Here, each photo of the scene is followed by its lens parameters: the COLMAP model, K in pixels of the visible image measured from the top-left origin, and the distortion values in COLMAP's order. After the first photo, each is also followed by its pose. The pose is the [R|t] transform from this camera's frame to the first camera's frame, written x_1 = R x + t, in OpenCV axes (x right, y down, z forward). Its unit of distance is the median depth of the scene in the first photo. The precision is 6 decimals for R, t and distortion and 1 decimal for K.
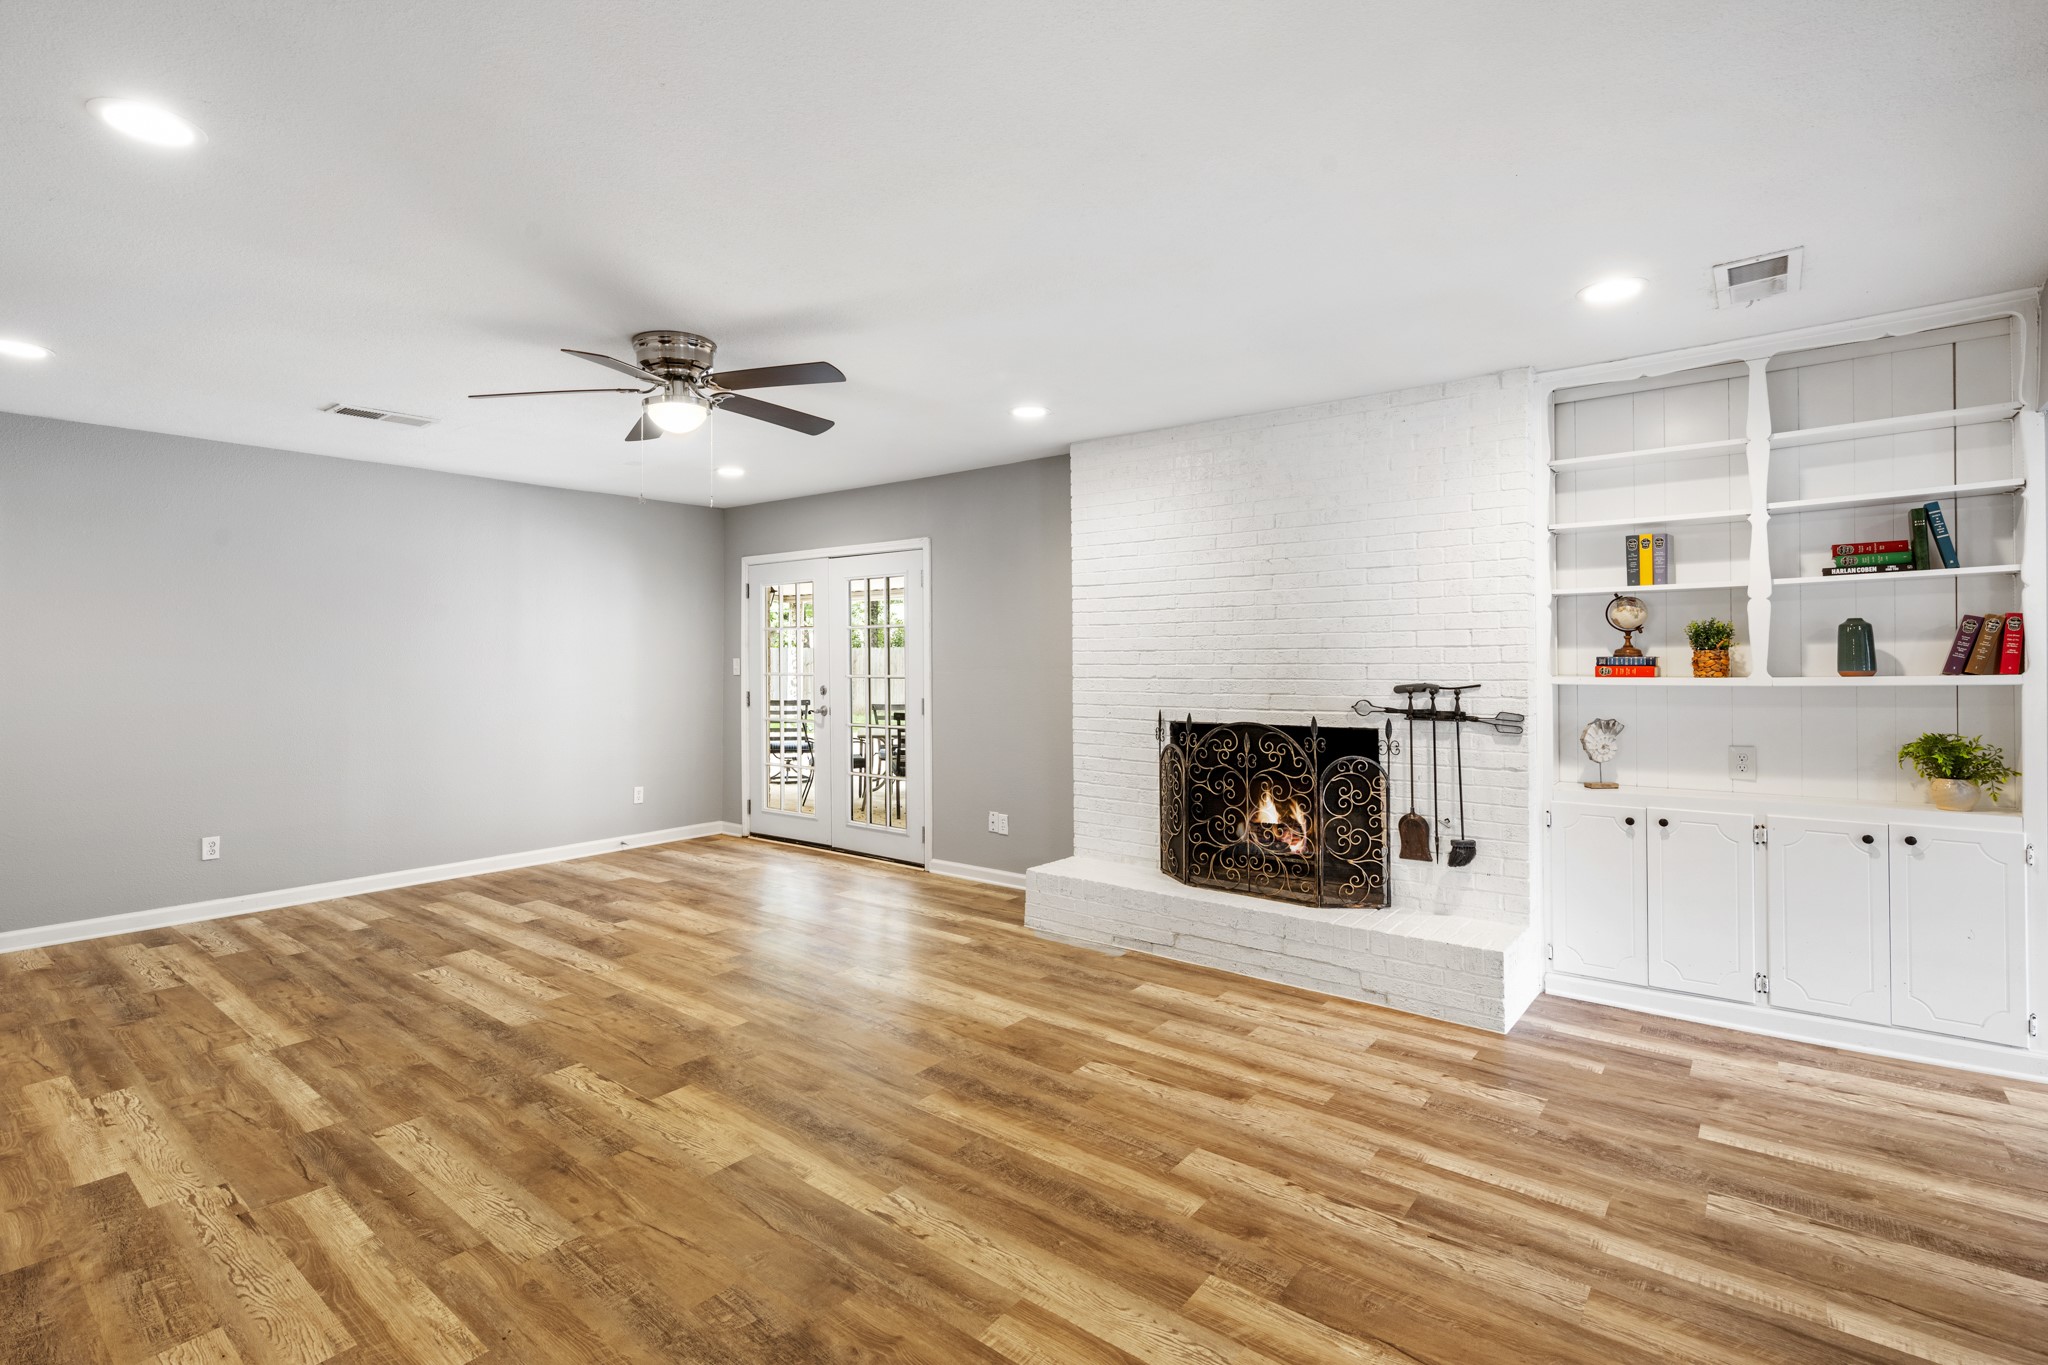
lens RADIAL K [[955.9, 0, 1024.7], [0, 955.9, 662.6], [0, 0, 1]] dist [-0.002869, -0.000892]
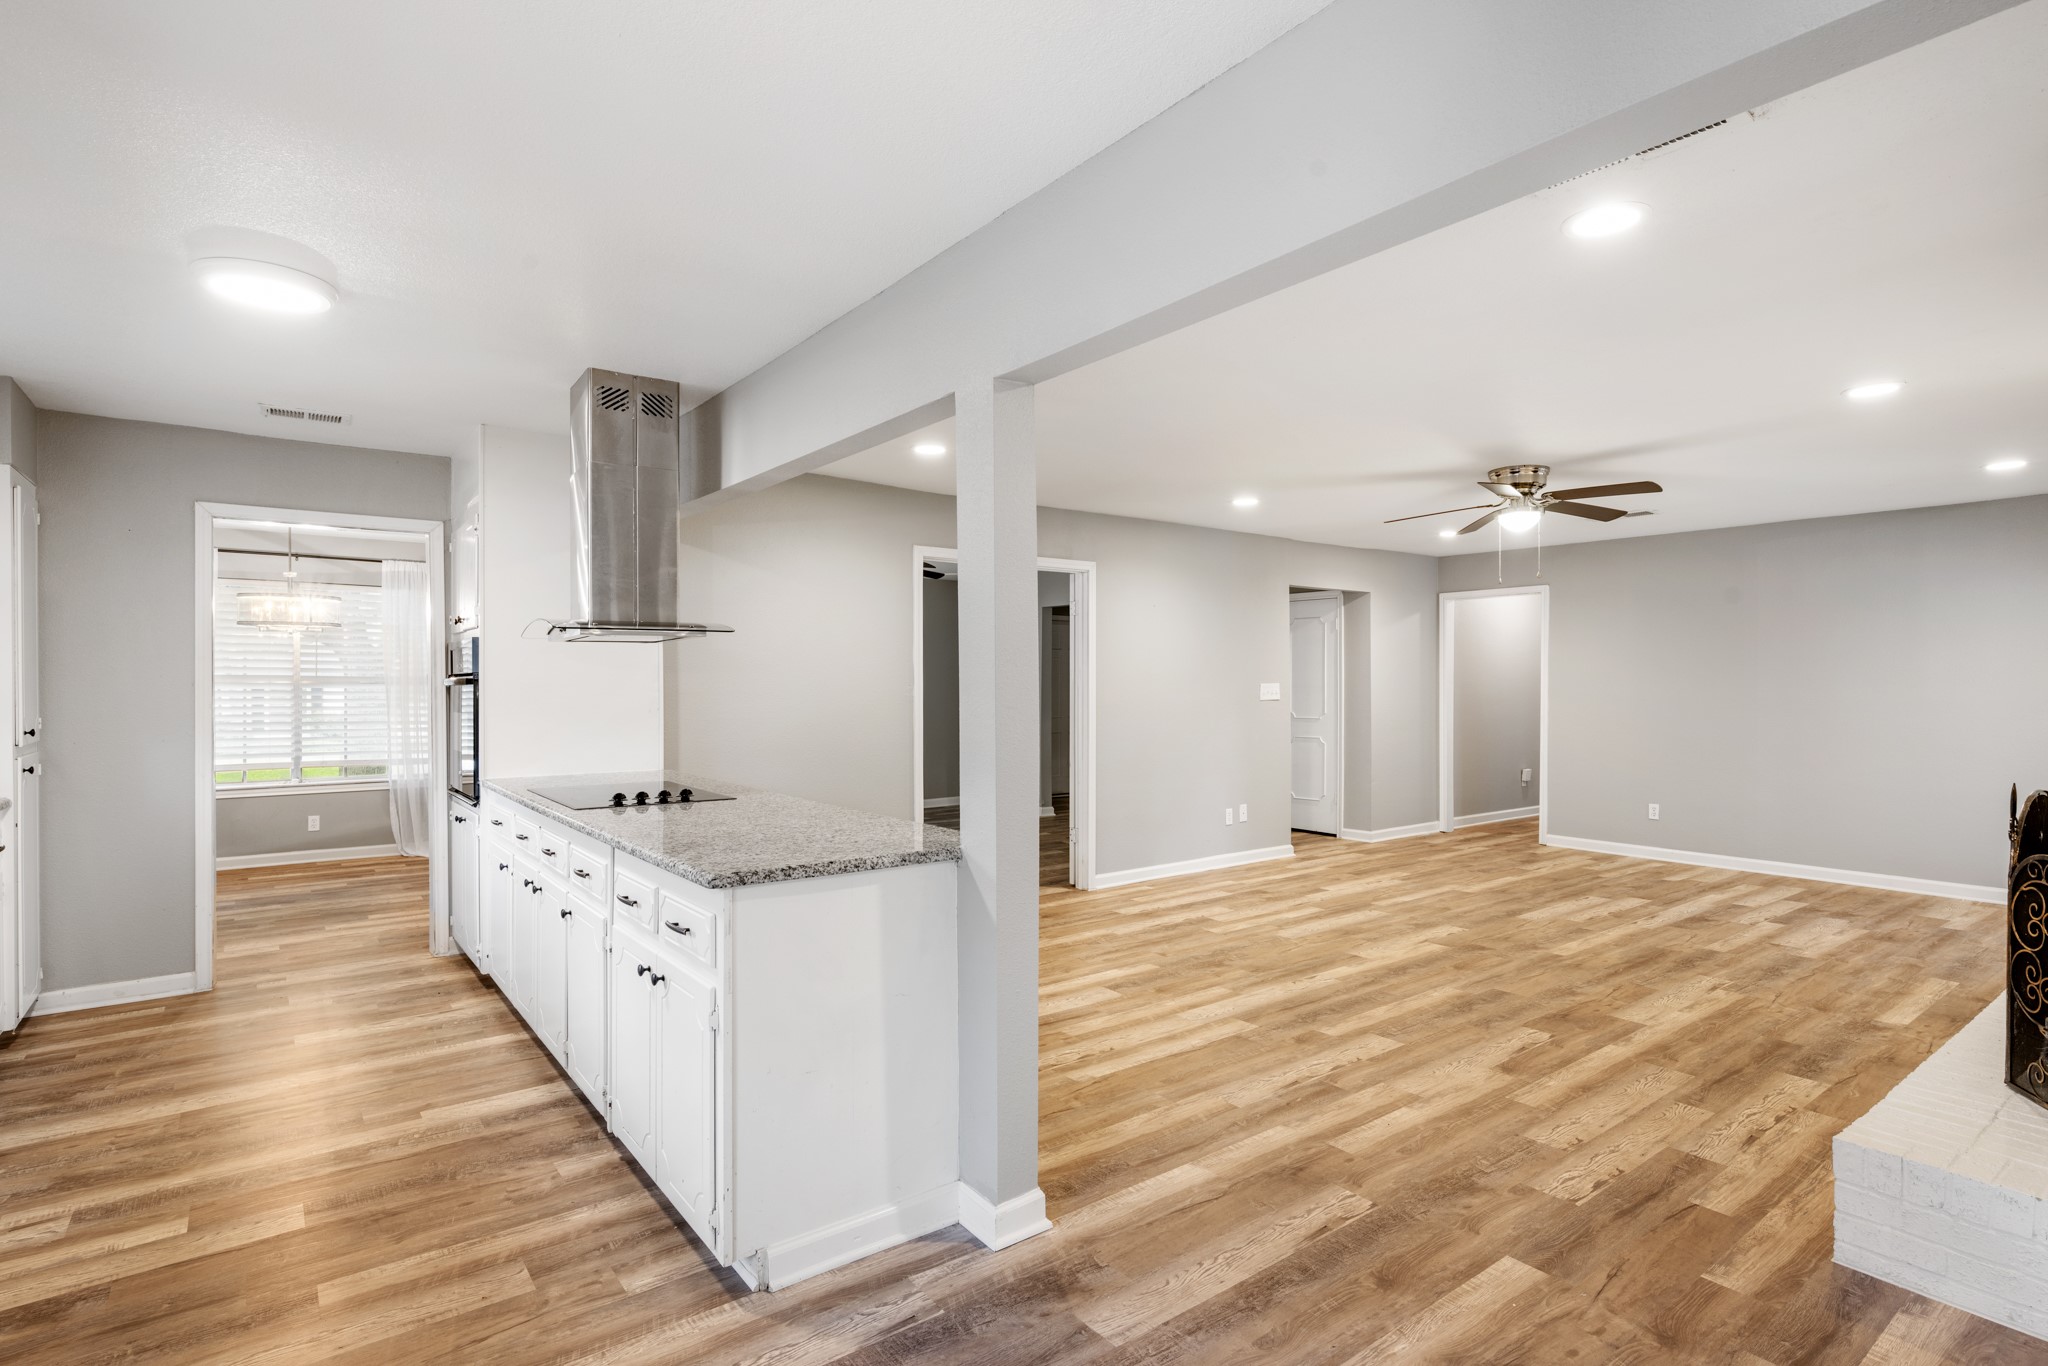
lens RADIAL K [[1014.4, 0, 1019.7], [0, 1014.4, 686.5], [0, 0, 1]] dist [-0.002748, -0.000150]
pose [[-0.248421, 0.006867, -0.968628, 1.603430], [-0.001269, 0.999972, 0.007414, -0.018174], [0.968651, 0.003071, -0.248405, 0.758607]]
